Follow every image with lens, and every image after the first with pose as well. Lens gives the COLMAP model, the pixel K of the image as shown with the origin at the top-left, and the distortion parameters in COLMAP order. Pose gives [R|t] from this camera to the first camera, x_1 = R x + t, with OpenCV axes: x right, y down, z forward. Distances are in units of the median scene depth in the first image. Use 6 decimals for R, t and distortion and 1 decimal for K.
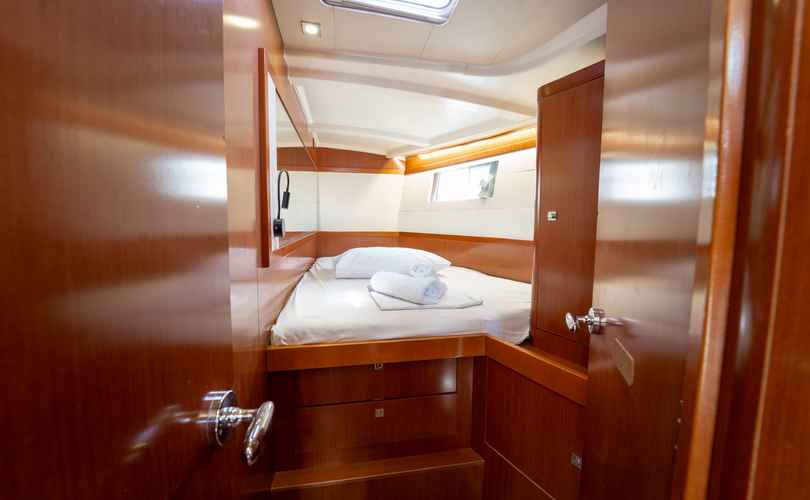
lens RADIAL K [[329.7, 0, 405.0], [0, 329.7, 250.0], [0, 0, 1]] dist [-0.024150, -0.000018]
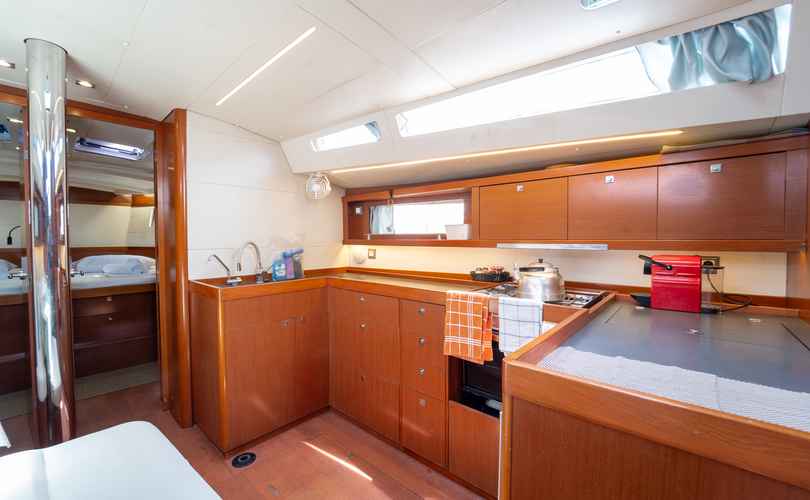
lens RADIAL K [[327.8, 0, 404.9], [0, 327.8, 248.1], [0, 0, 1]] dist [-0.016705, 0.000215]
pose [[0.794907, -0.026887, 0.606135, 0.113372], [0.058487, 0.997761, -0.032444, 0.089136], [-0.603906, 0.061241, 0.794700, -1.107250]]
